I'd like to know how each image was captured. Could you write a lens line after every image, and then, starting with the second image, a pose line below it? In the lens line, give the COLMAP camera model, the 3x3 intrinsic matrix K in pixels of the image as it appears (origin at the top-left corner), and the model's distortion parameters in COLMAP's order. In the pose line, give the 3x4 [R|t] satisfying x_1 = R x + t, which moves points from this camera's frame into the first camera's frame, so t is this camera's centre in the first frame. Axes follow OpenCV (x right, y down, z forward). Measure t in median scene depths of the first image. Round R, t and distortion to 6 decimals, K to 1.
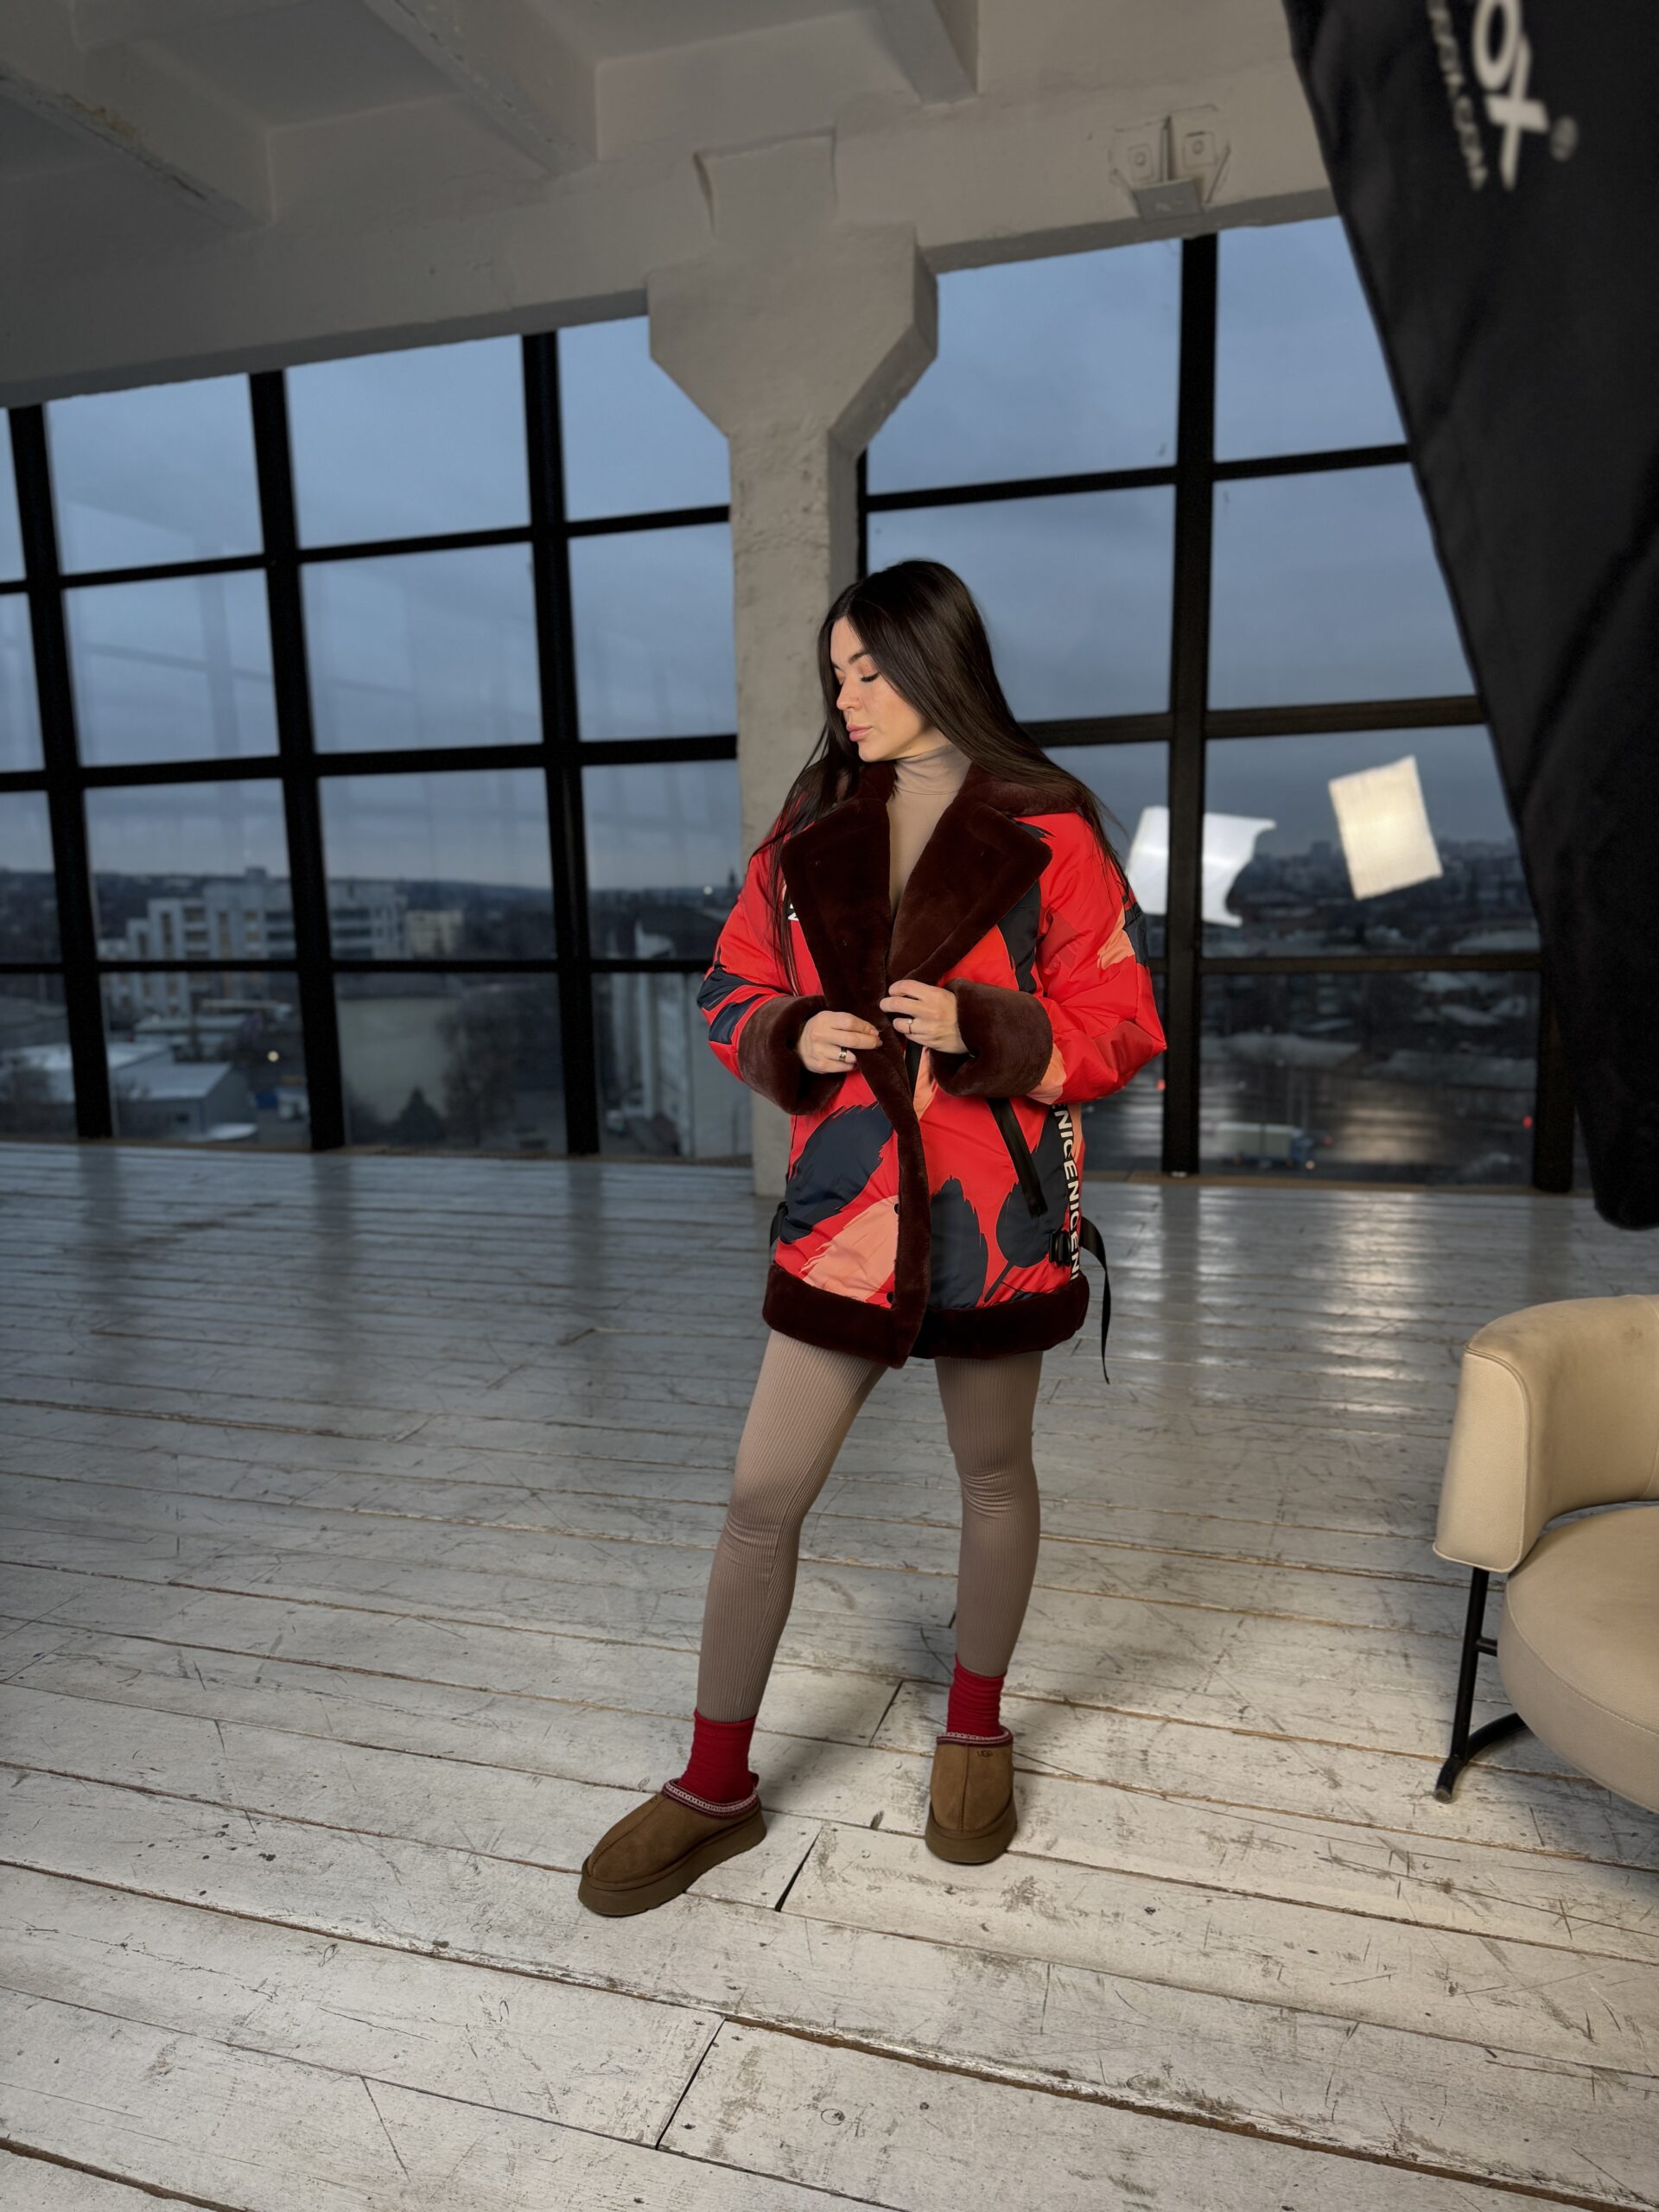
lens RADIAL K [[1505.6, 0, 829.4], [0, 1505.6, 1106.0], [0, 0, 1]] dist [0.056114, -0.073232]
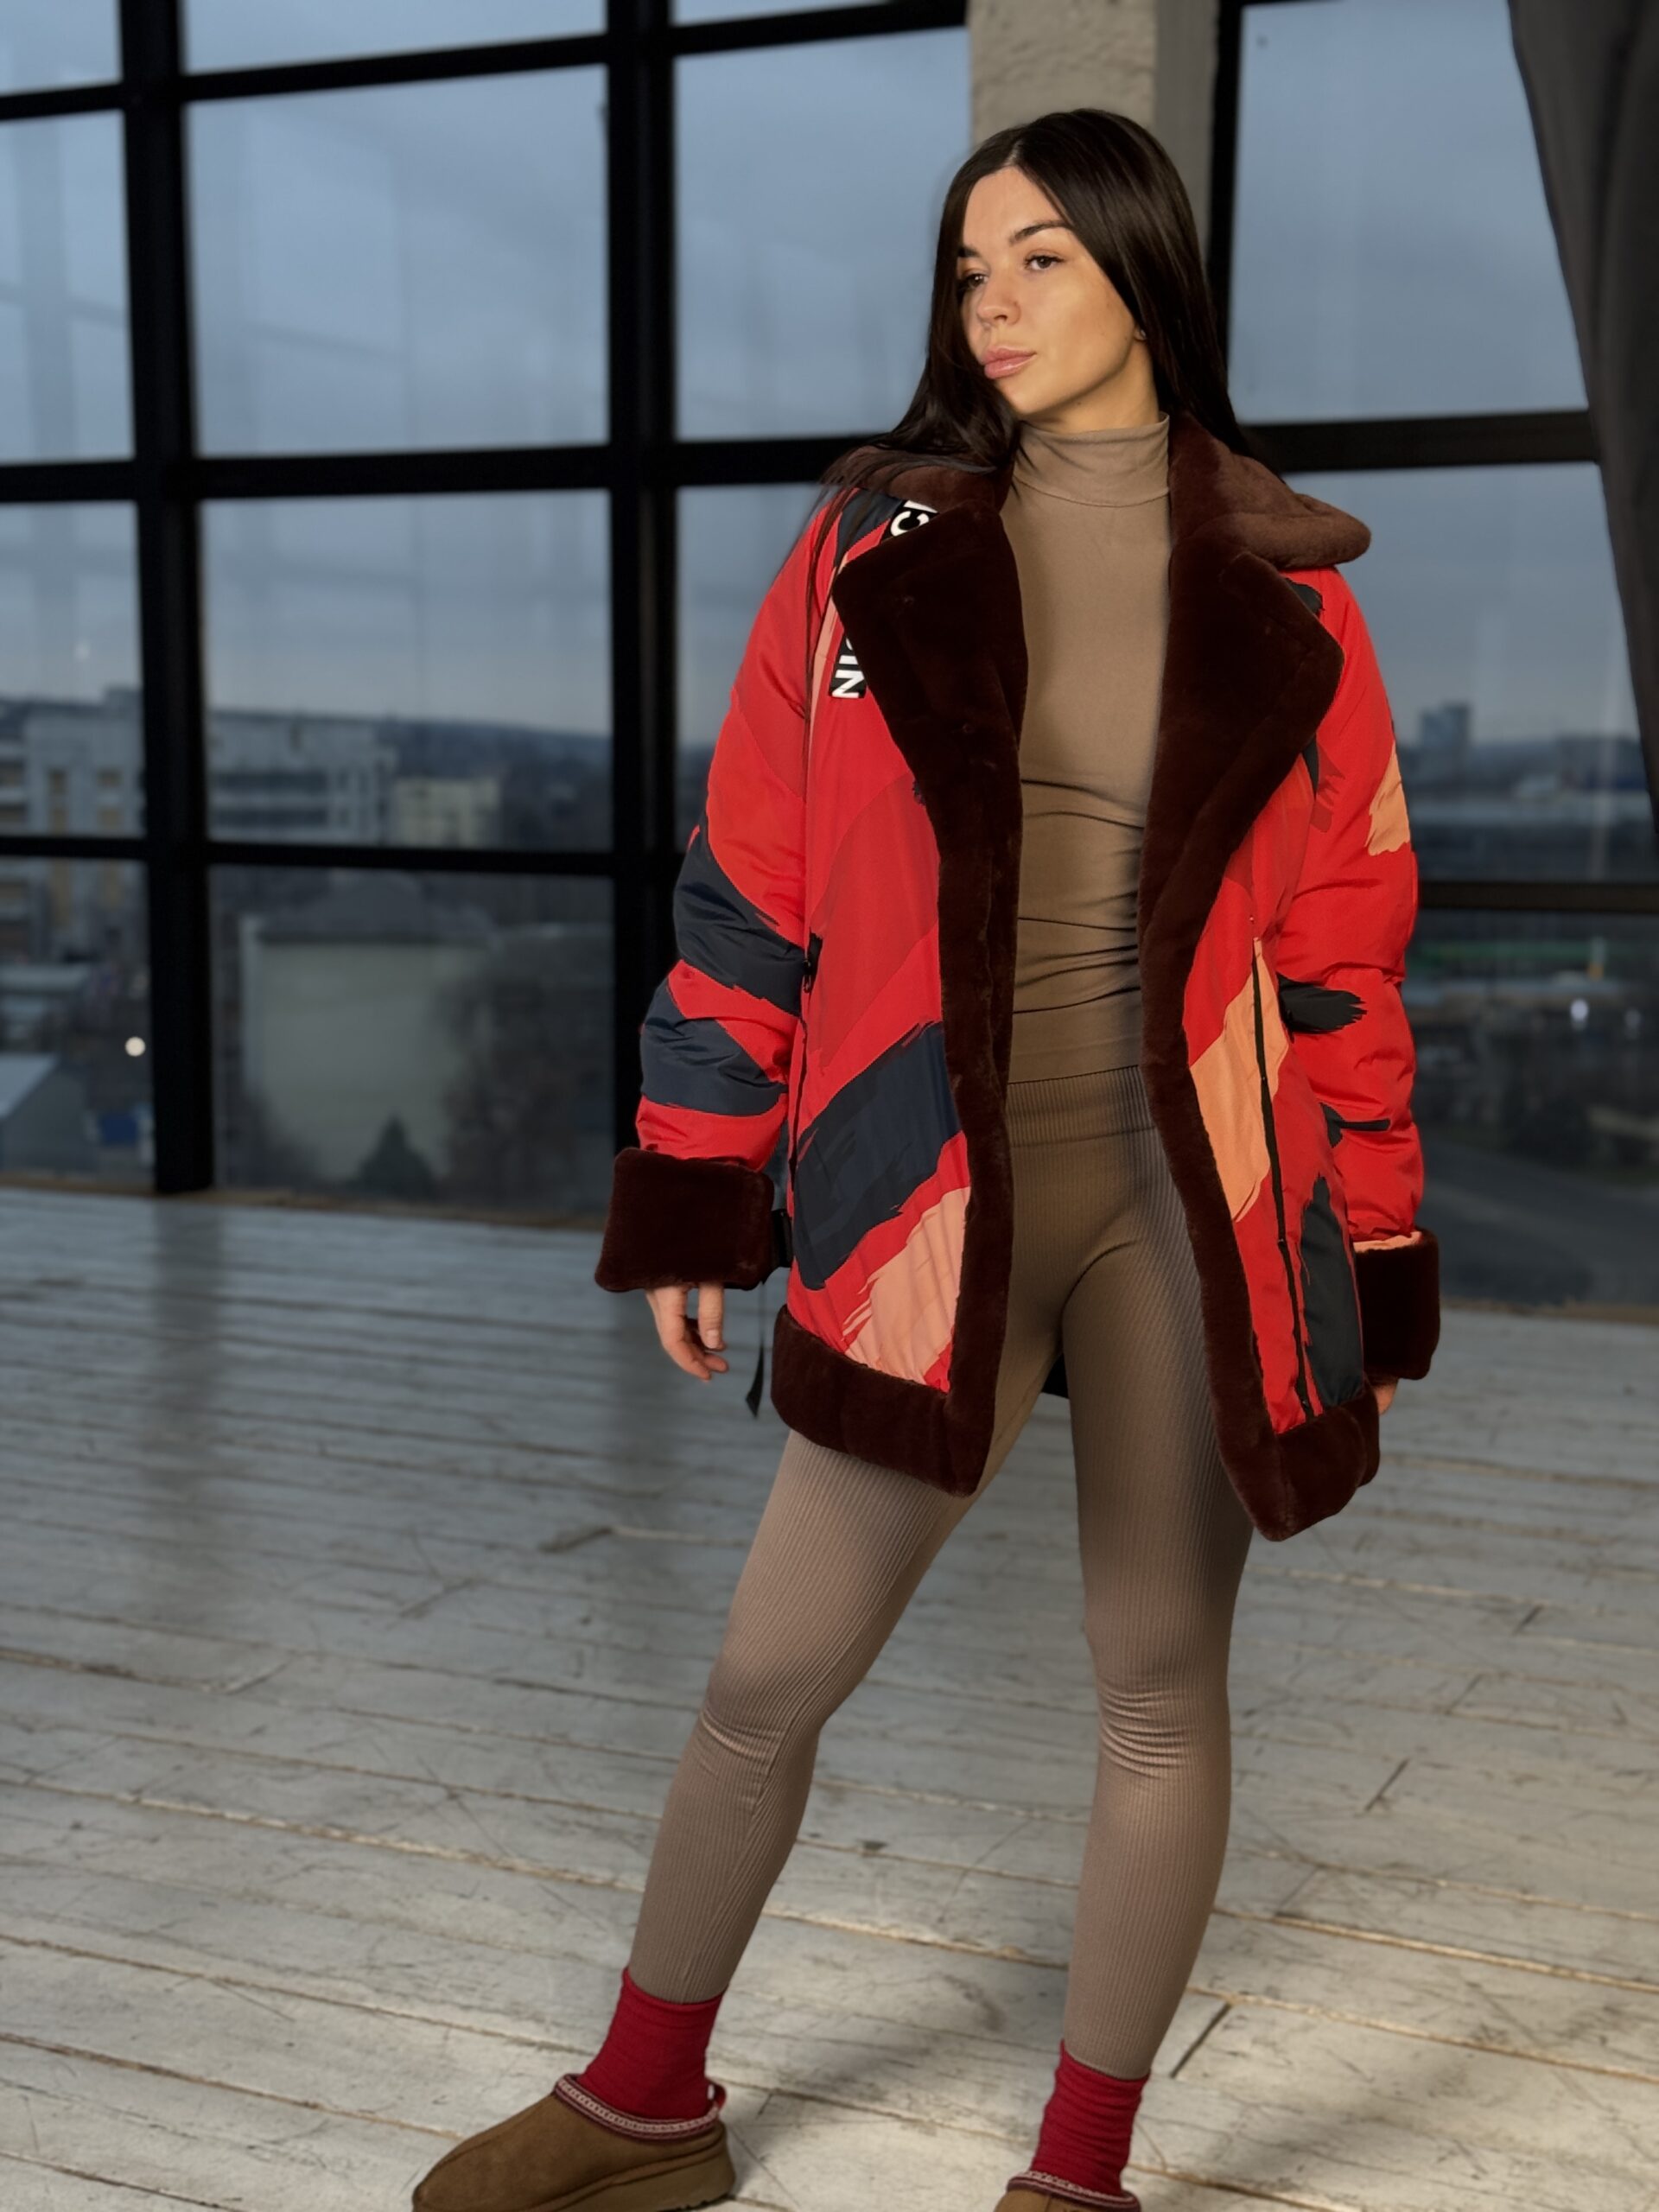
lens RADIAL K [[3008.4, 0, 816.5], [0, 3008.4, 1120.0], [0, 0, 1]] dist [0.061899, 0.000000]
pose [[0.990603, 0.046240, -0.128717, 0.055673], [-0.049083, 0.998614, -0.019001, 0.024760], [0.127660, 0.025140, 0.991499, -0.058780]]
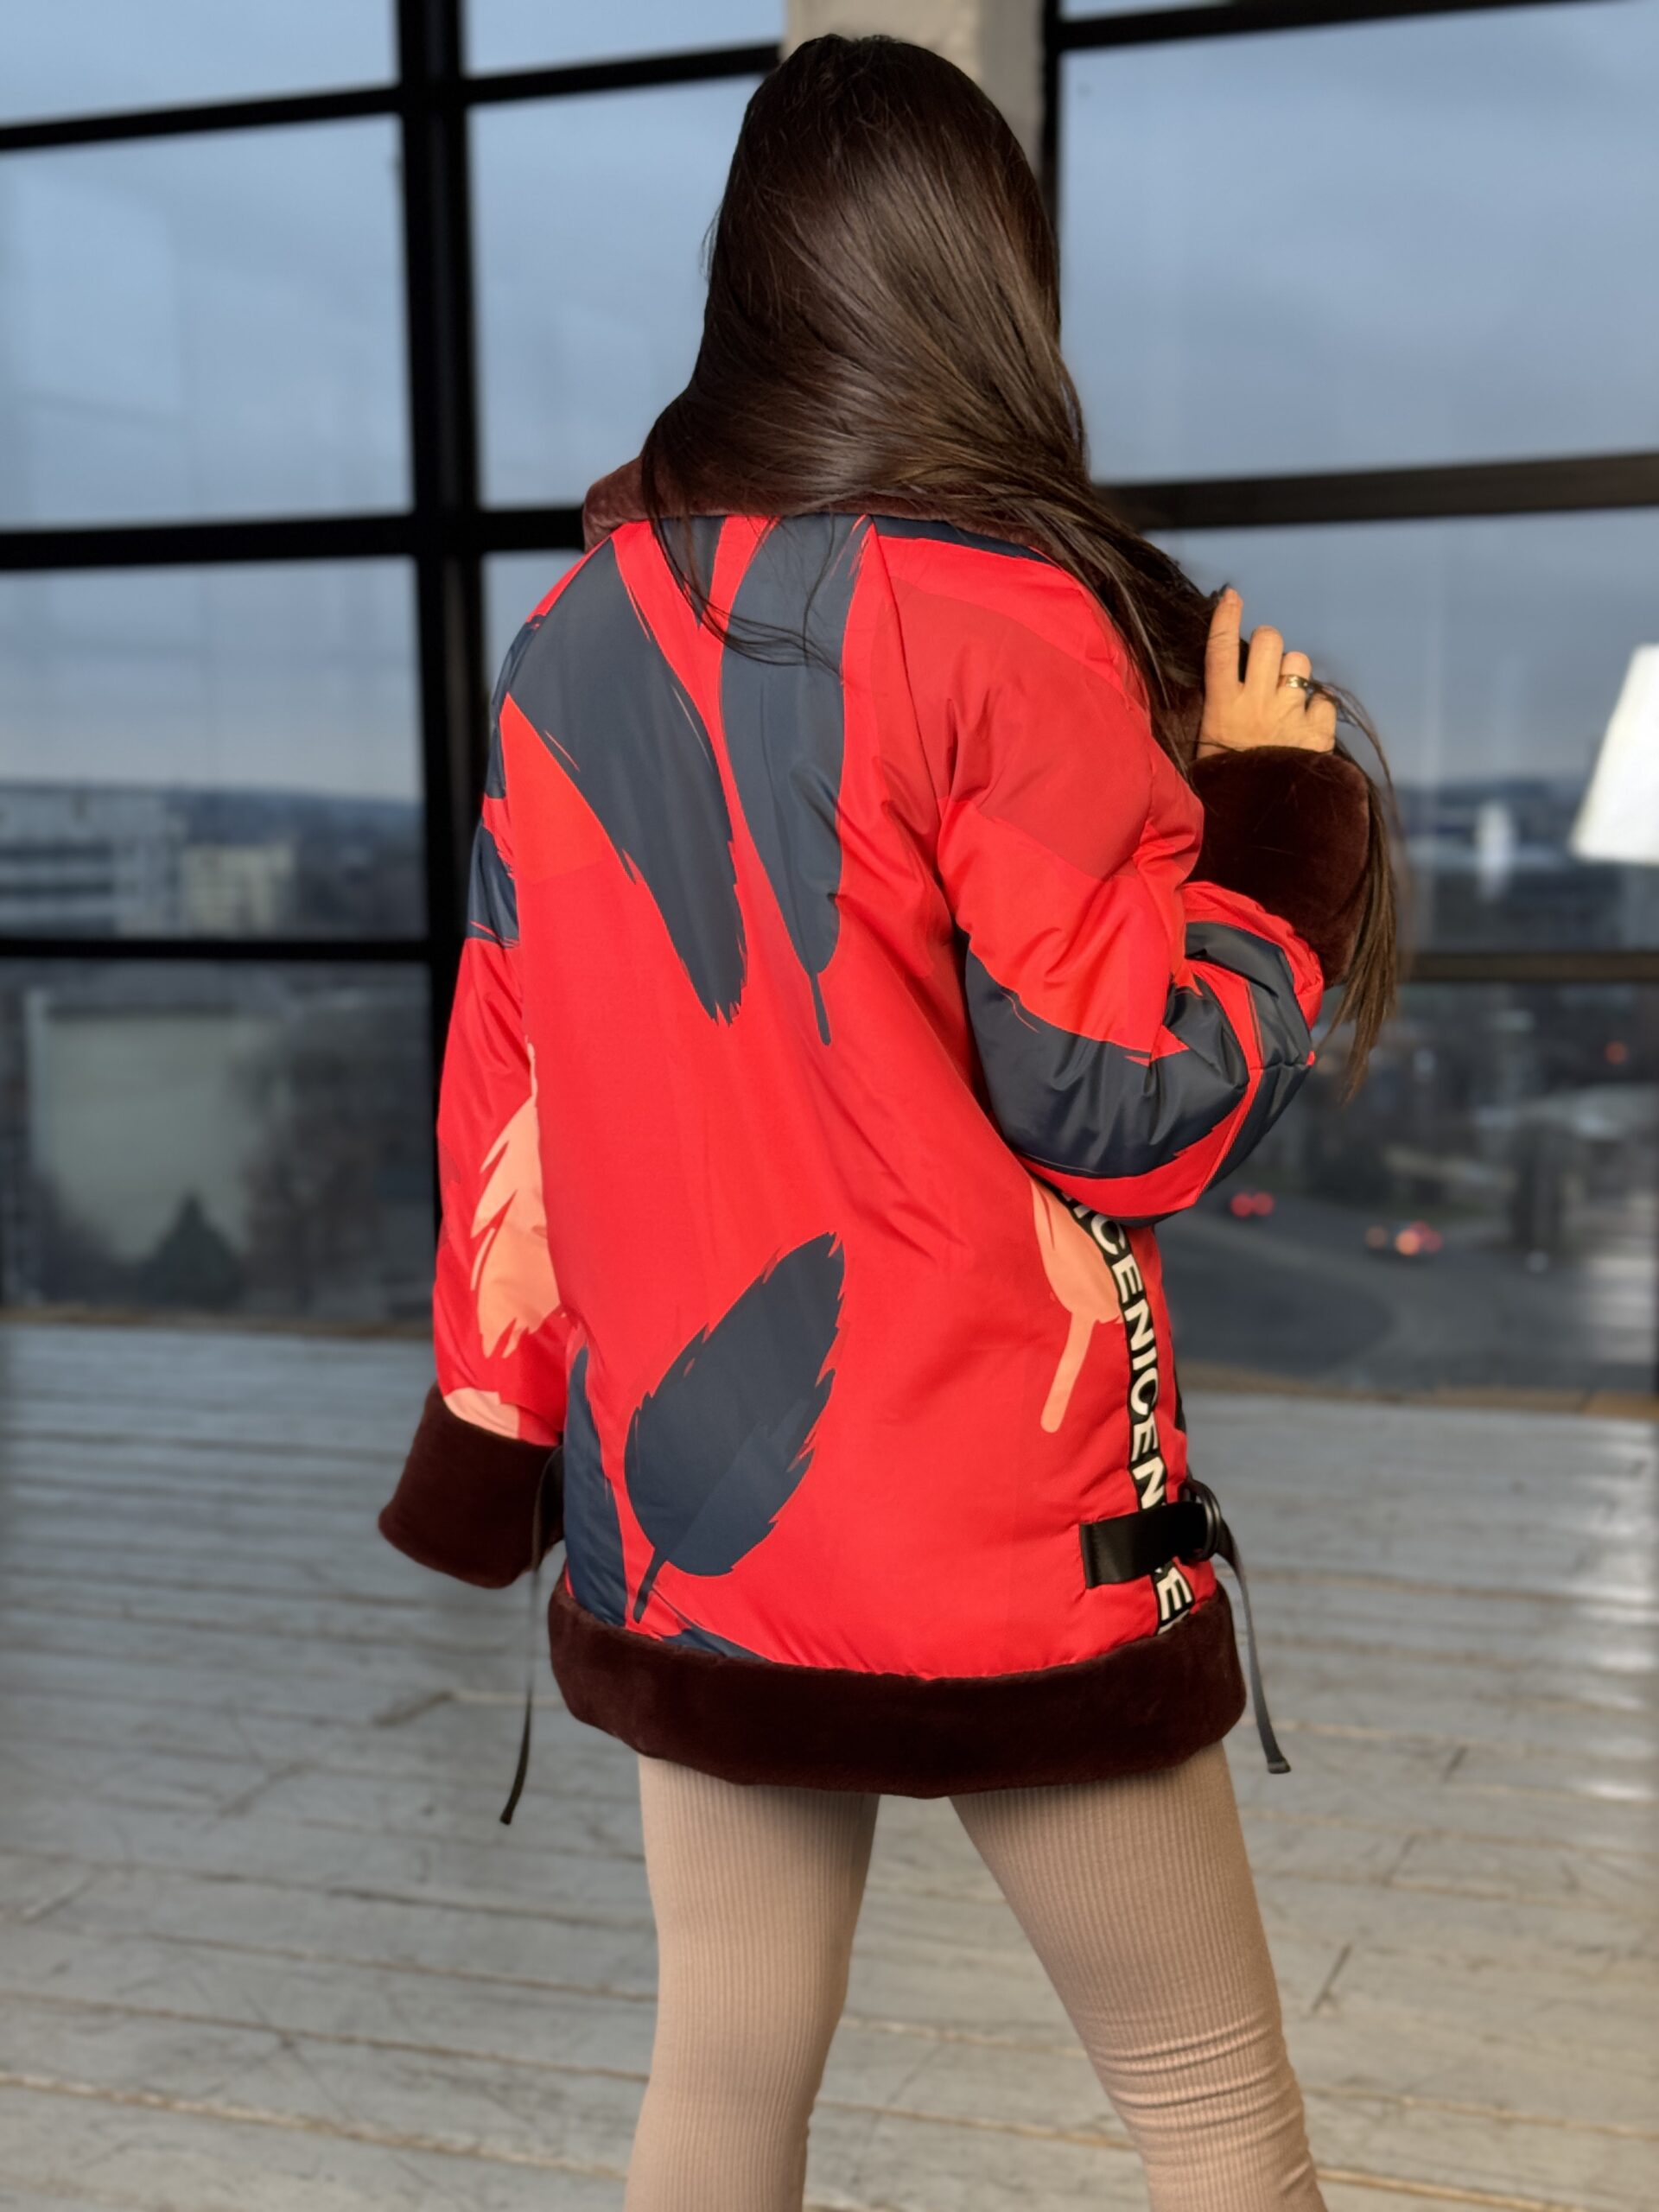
lens RADIAL K [[3008.4, 0, 831.7], [0, 3008.4, 1093.3], [0, 0, 1]] dist [0.061899, 0.000000]
pose [[0.998089, 0.016607, -0.059512, 0.025193], [-0.019553, 0.998594, -0.049267, 0.000361], [0.058610, 0.050336, 0.997011, 0.035438]]
